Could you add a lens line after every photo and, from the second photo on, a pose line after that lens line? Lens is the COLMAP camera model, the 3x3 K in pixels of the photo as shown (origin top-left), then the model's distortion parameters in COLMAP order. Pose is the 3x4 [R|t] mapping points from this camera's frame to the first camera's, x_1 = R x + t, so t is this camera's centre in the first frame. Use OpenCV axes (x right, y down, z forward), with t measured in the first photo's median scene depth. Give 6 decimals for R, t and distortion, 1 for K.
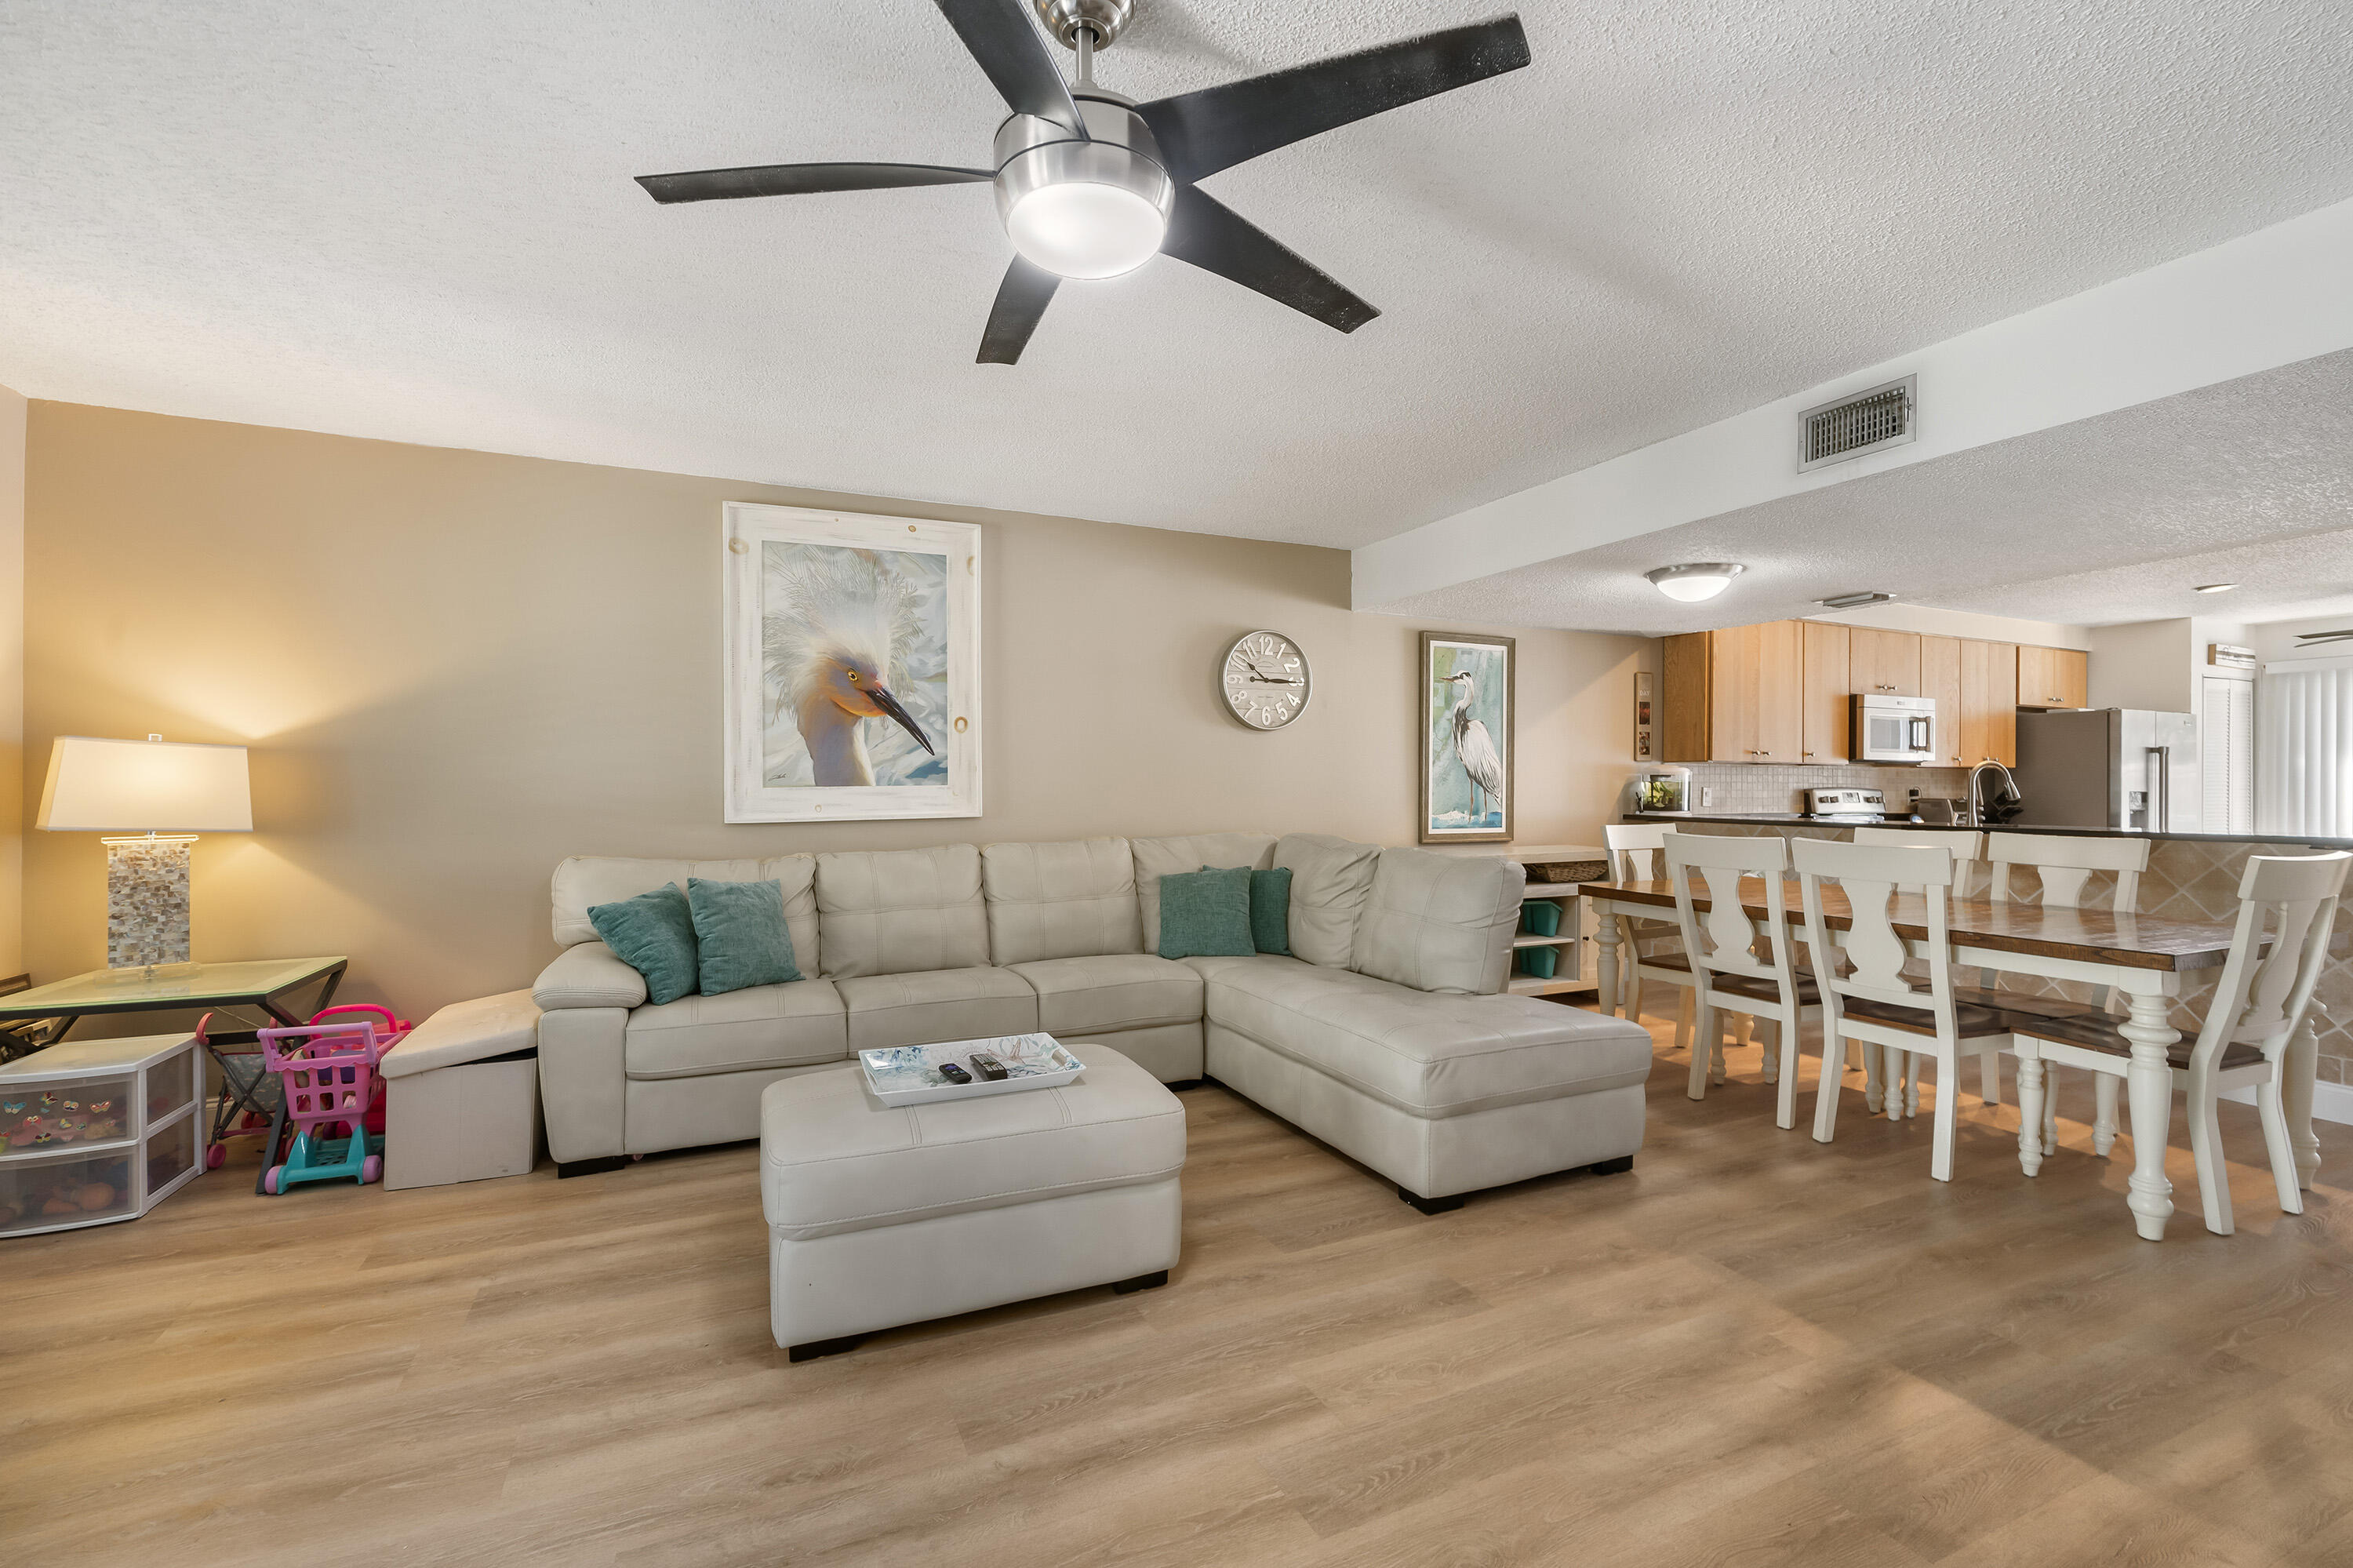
lens RADIAL K [[1027.7, 0, 1168.7], [0, 1027.7, 781.2], [0, 0, 1]] dist [-0.008048, 0.000147]
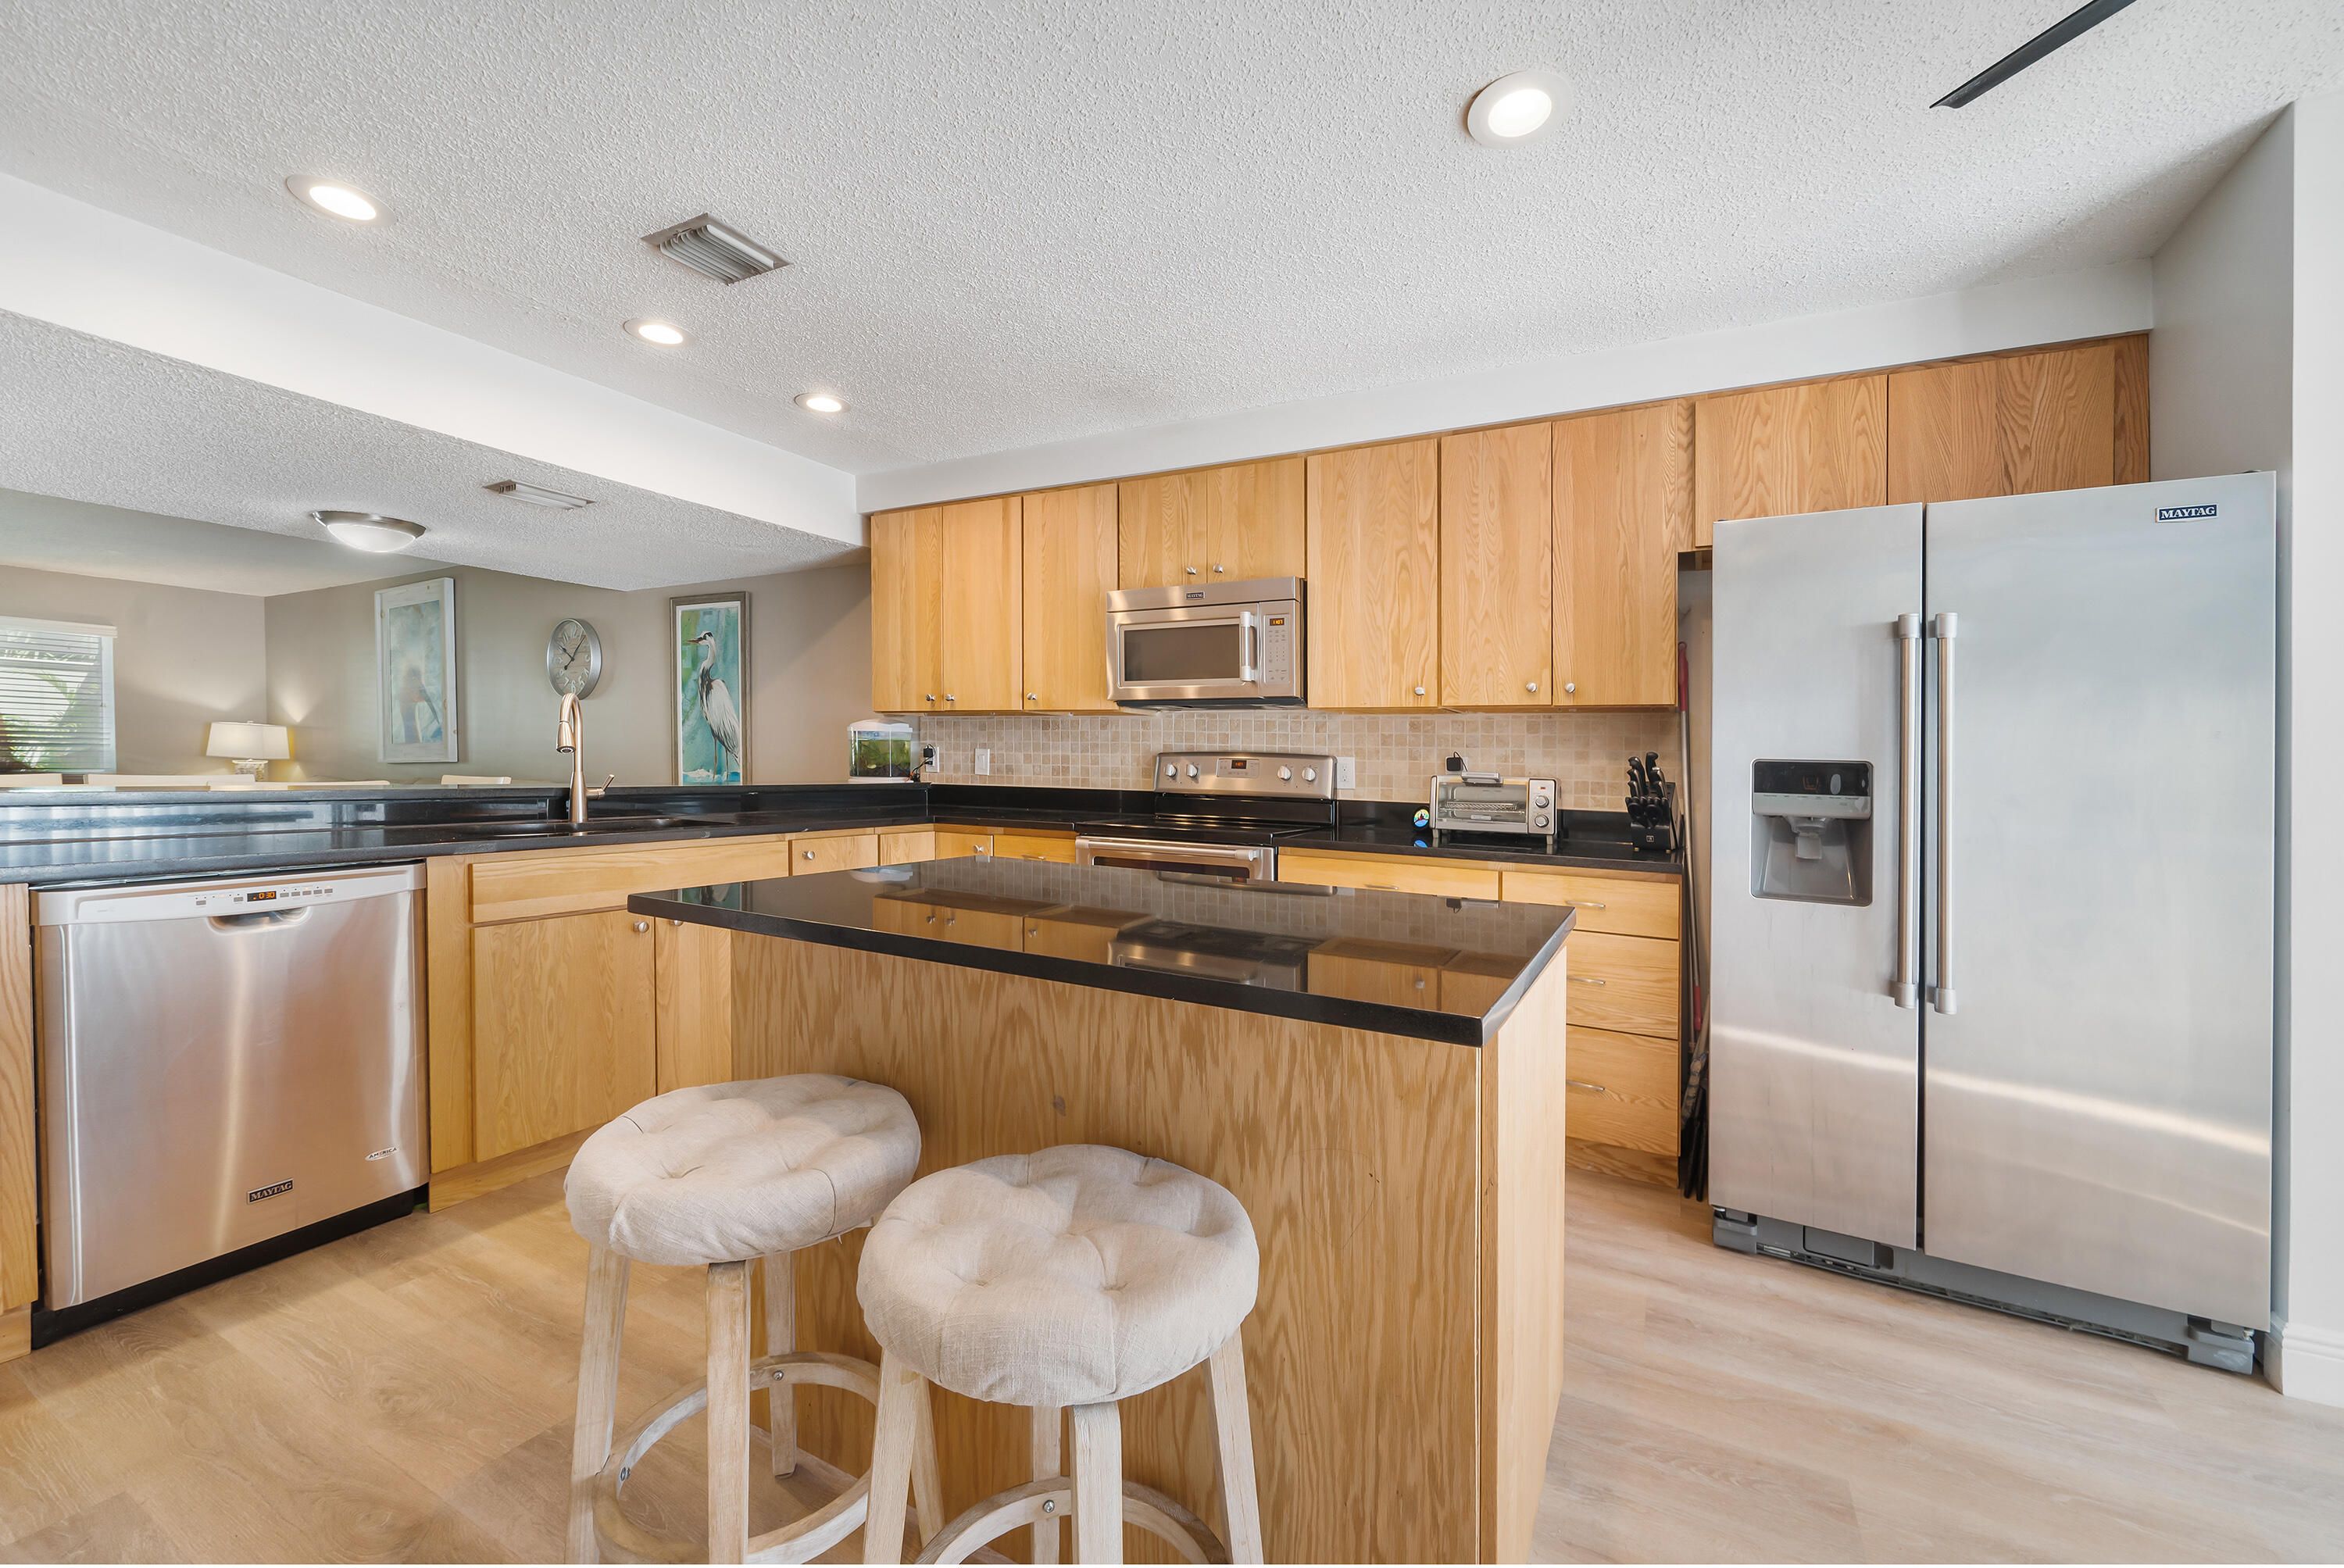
lens RADIAL K [[900.6, 0, 1176.8], [0, 900.6, 776.9], [0, 0, 1]] dist [-0.001607, -0.000763]
pose [[0.633937, 0.014701, -0.773245, 1.261187], [-0.020016, 0.999796, 0.002598, 0.024429], [0.773126, 0.013830, 0.634102, 0.791896]]
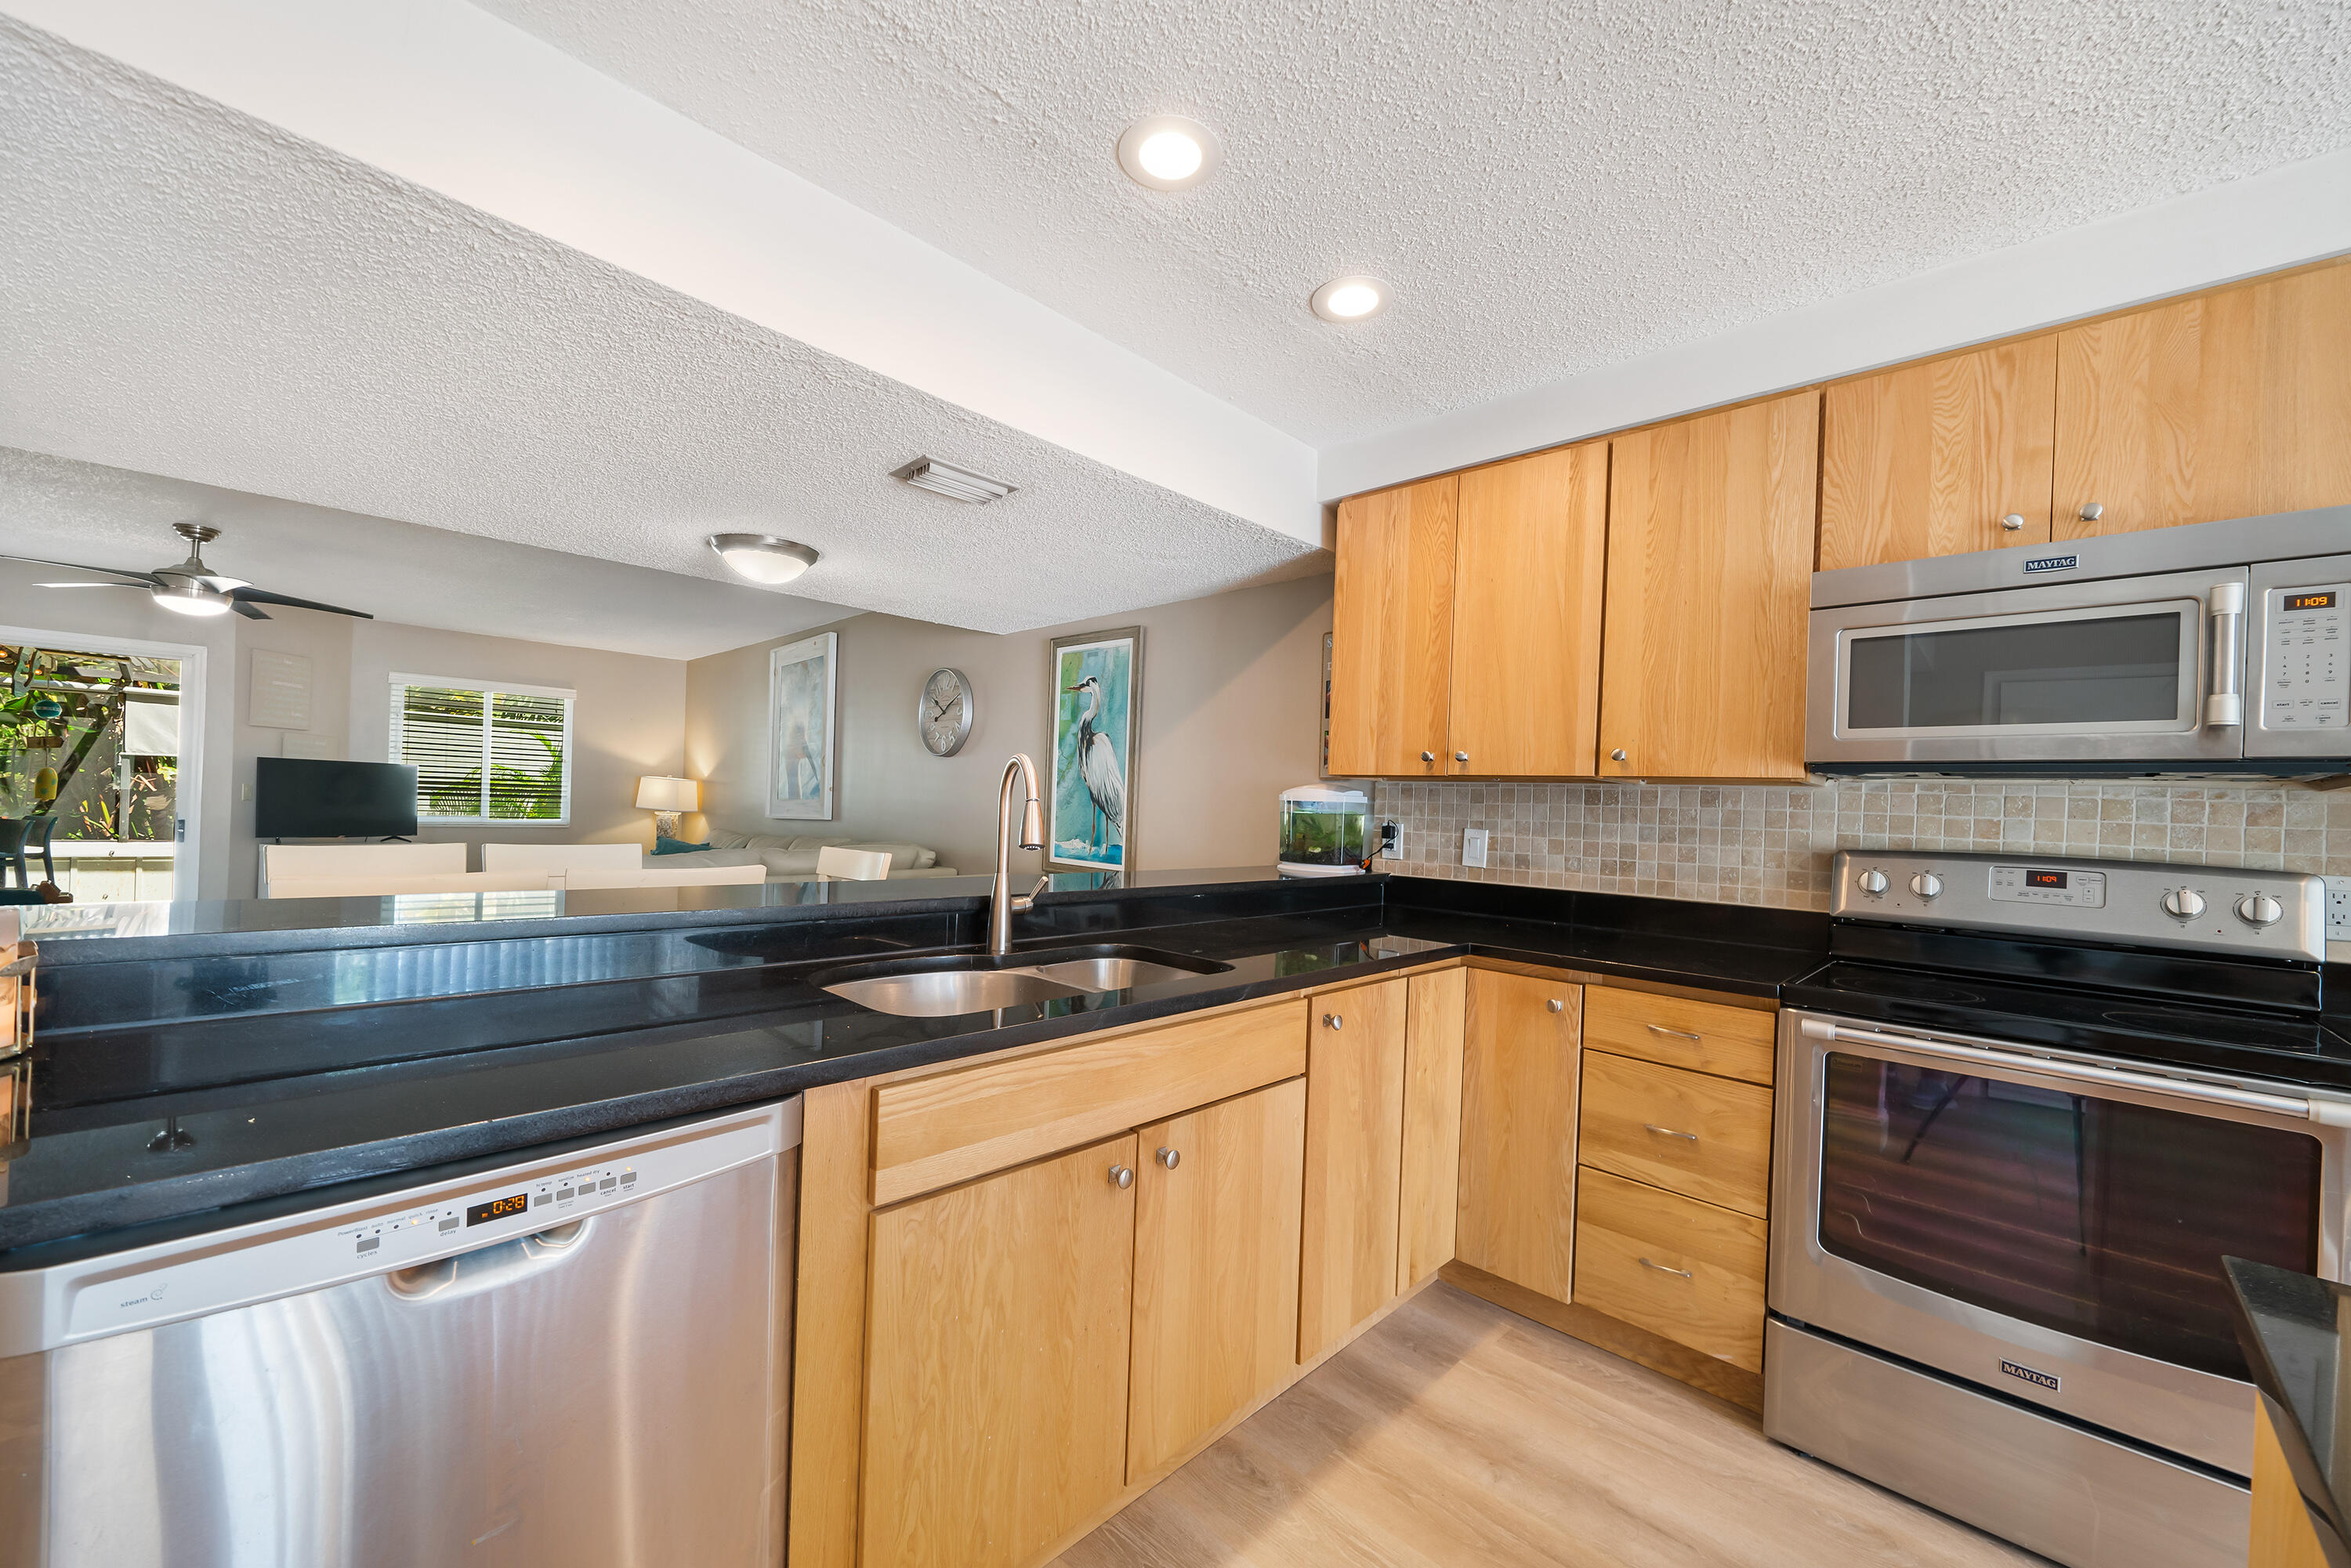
lens RADIAL K [[885.2, 0, 1167.7], [0, 885.2, 773.7], [0, 0, 1]] dist [-0.006702, 0.000041]
pose [[0.372895, -0.030125, -0.927384, 0.984957], [-0.043729, 0.997792, -0.049996, 0.007461], [0.926842, 0.059197, 0.370755, 0.786512]]
